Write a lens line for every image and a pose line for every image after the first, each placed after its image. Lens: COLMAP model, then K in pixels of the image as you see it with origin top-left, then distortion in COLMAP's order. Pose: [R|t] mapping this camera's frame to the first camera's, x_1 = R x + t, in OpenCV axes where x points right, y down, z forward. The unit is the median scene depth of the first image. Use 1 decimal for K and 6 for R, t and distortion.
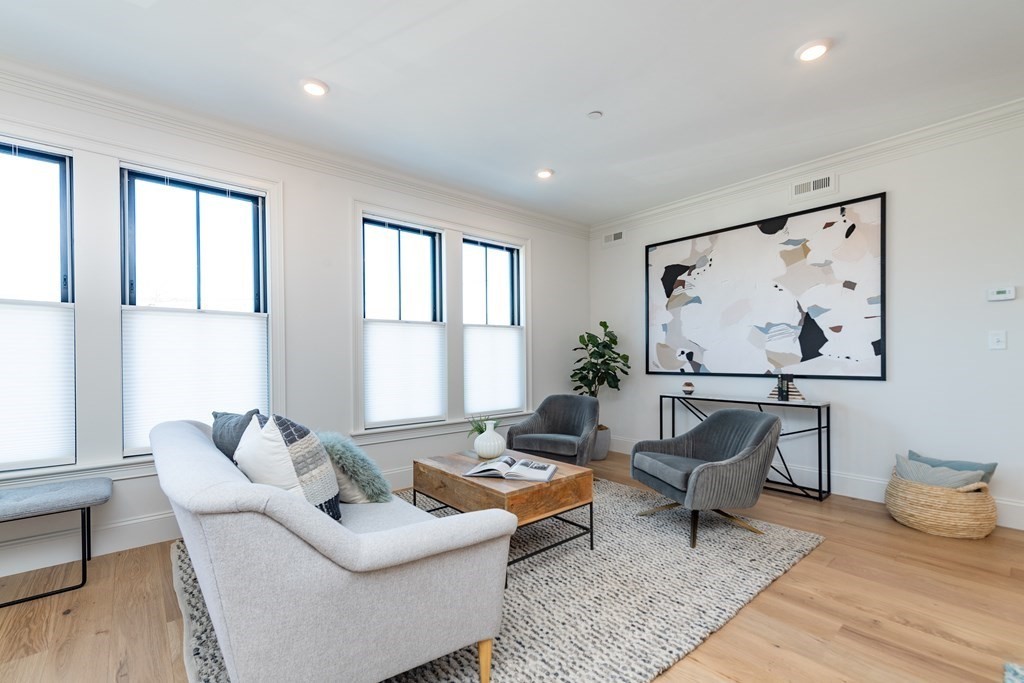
lens RADIAL K [[441.9, 0, 515.4], [0, 441.9, 361.9], [0, 0, 1]] dist [0.001577, 0.000255]
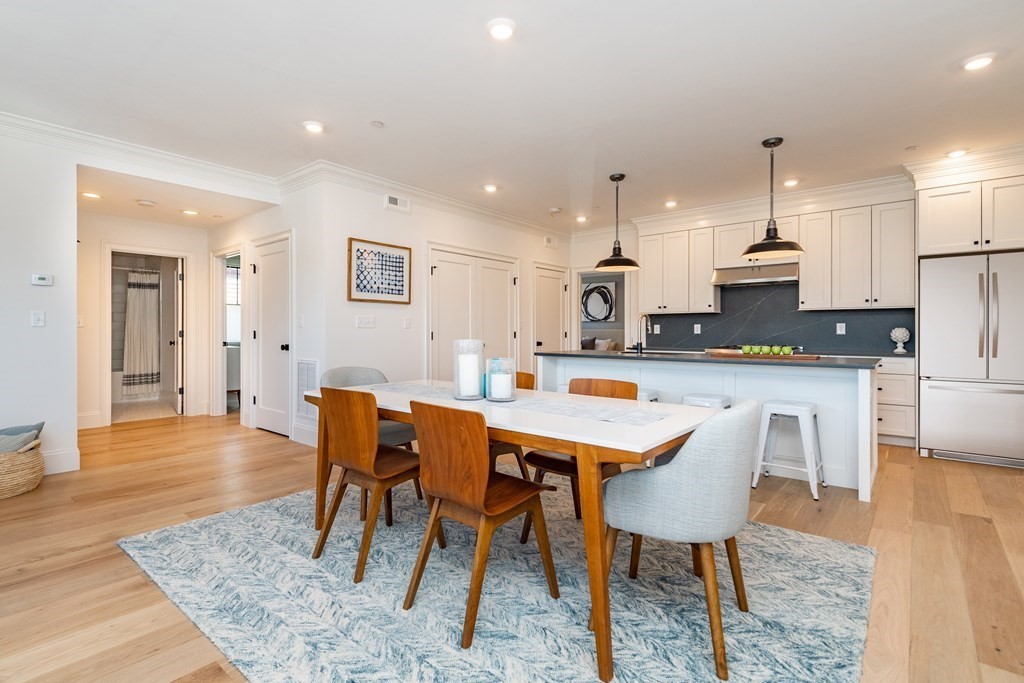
lens RADIAL K [[489.1, 0, 492.9], [0, 489.1, 331.6], [0, 0, 1]] dist [0.020523, 0.000312]
pose [[-0.153793, 0.008692, 0.988065, -0.273460], [0.004079, 0.999958, -0.008162, 0.000677], [-0.988095, 0.002775, -0.153822, 0.006790]]
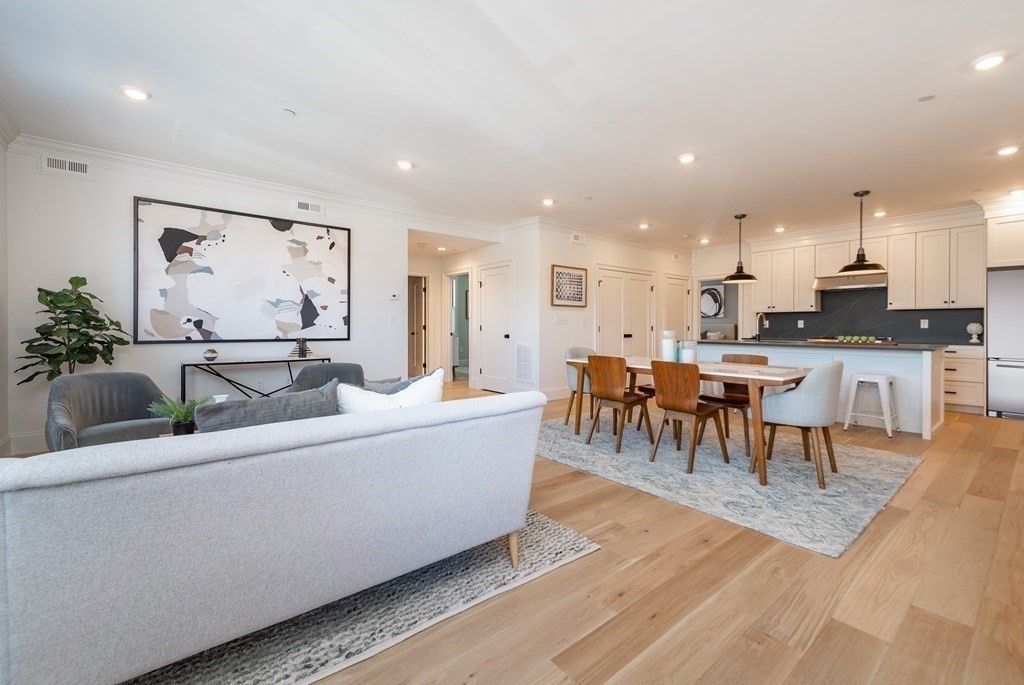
lens RADIAL K [[438.0, 0, 517.2], [0, 438.0, 328.1], [0, 0, 1]] dist [0.012165, -0.000383]
pose [[0.012945, 0.003108, 0.999911, -0.668368], [0.002695, 0.999991, -0.003143, 0.001936], [-0.999913, 0.002735, 0.012936, 0.275682]]
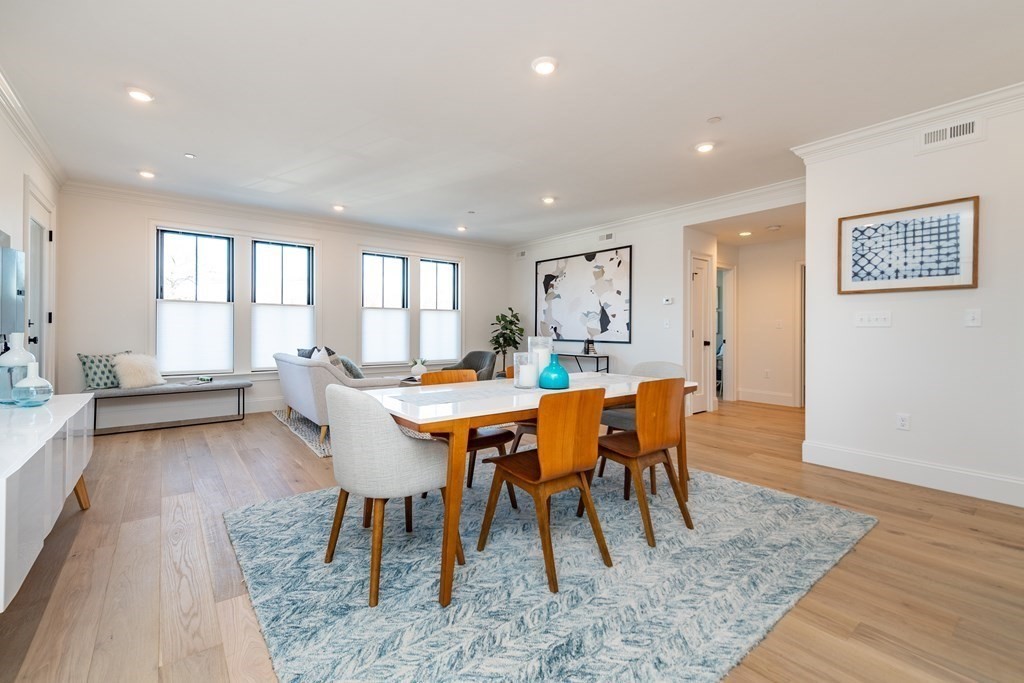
lens RADIAL K [[440.8, 0, 511.1], [0, 440.8, 332.3], [0, 0, 1]] dist [-0.001452, -0.000226]
pose [[0.998965, 0.014906, -0.042975, 0.326600], [-0.014972, 0.999887, -0.001214, 0.002636], [0.042952, 0.001857, 0.999075, -0.744531]]
